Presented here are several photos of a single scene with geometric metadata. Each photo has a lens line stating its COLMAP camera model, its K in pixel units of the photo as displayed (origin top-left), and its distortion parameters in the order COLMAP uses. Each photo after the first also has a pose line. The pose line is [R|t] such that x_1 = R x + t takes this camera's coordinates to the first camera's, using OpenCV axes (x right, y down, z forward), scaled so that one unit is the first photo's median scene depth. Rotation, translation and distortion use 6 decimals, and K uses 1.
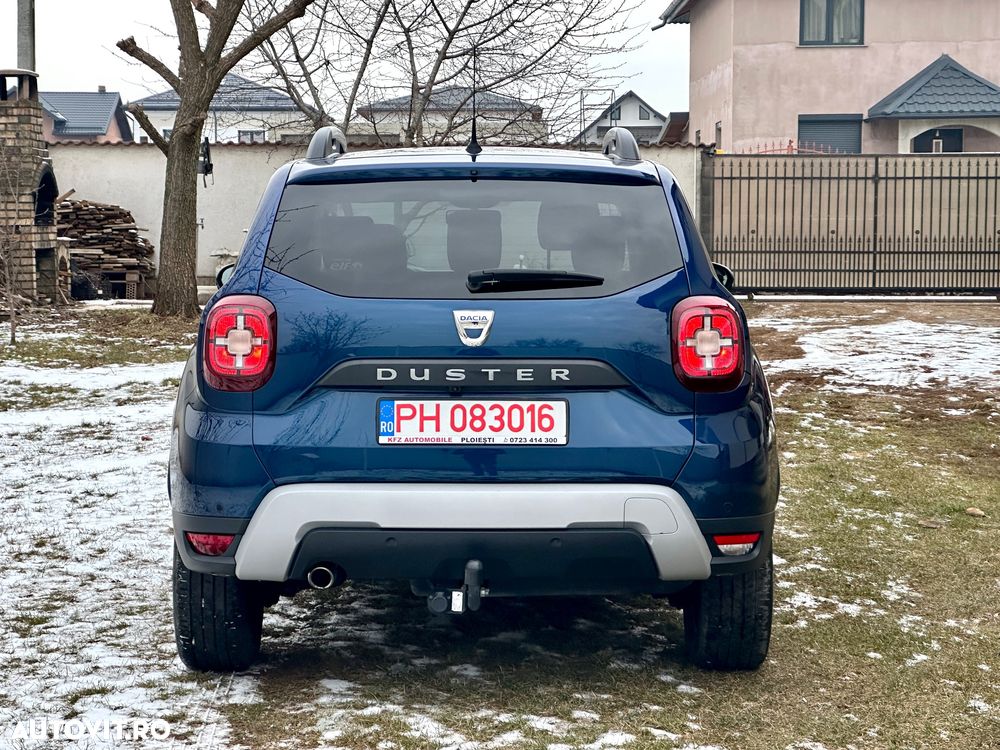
lens RADIAL K [[2098.9, 0, 506.9], [0, 2098.9, 378.4], [0, 0, 1]] dist [0.250749, 0.000000]
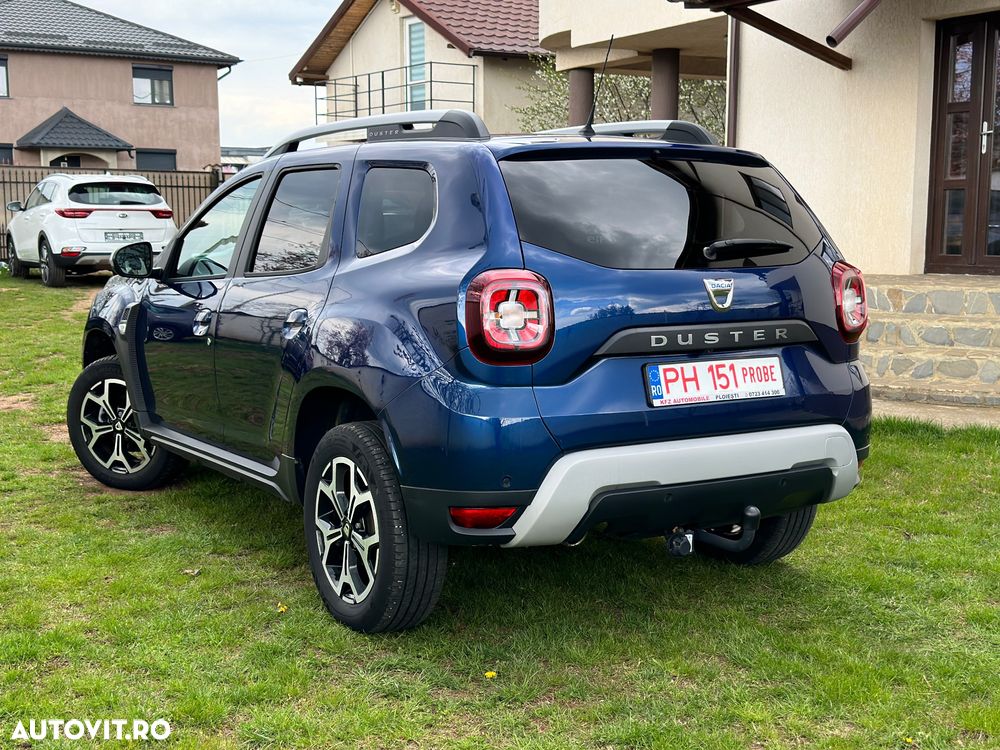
lens RADIAL K [[1304.0, 0, 494.0], [0, 1304.0, 369.4], [0, 0, 1]] dist [0.044013, 0.000000]
pose [[0.852997, -0.059890, 0.518468, -0.467562], [0.038118, 0.997890, 0.052557, -0.025081], [-0.520521, -0.025068, 0.853481, 0.479364]]
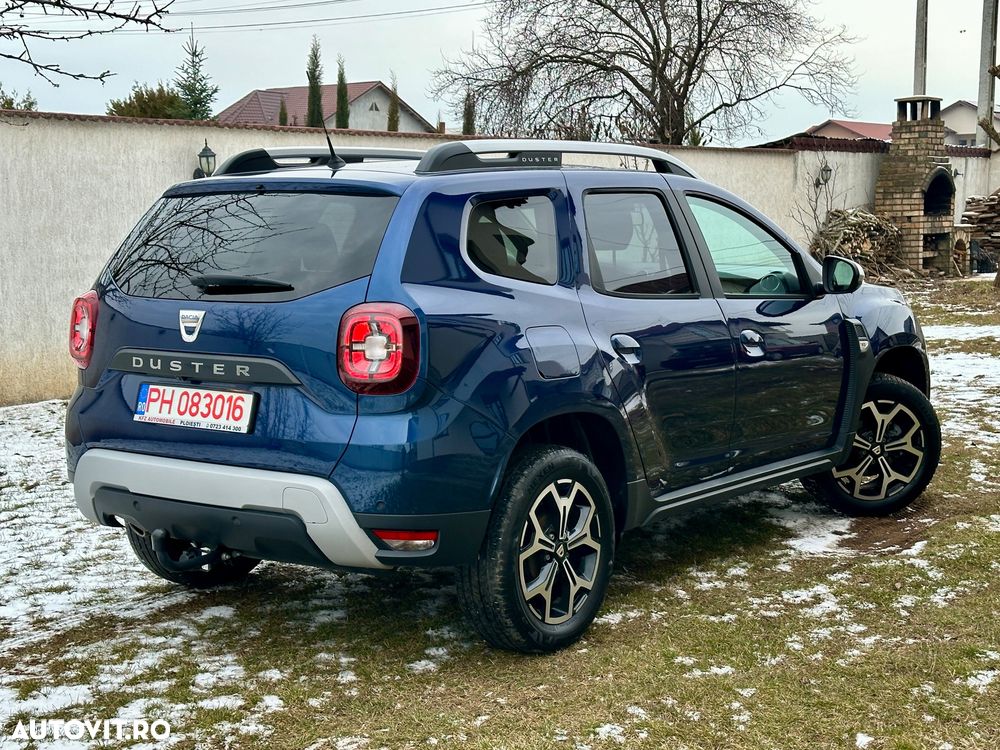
lens RADIAL K [[1510.7, 0, 538.7], [0, 1510.7, 400.1], [0, 0, 1]] dist [0.090584, 0.000000]
pose [[0.802250, 0.067260, -0.593187, 0.627840], [-0.036227, 0.997287, 0.064085, -0.043395], [0.595887, -0.029923, 0.802510, 0.444394]]
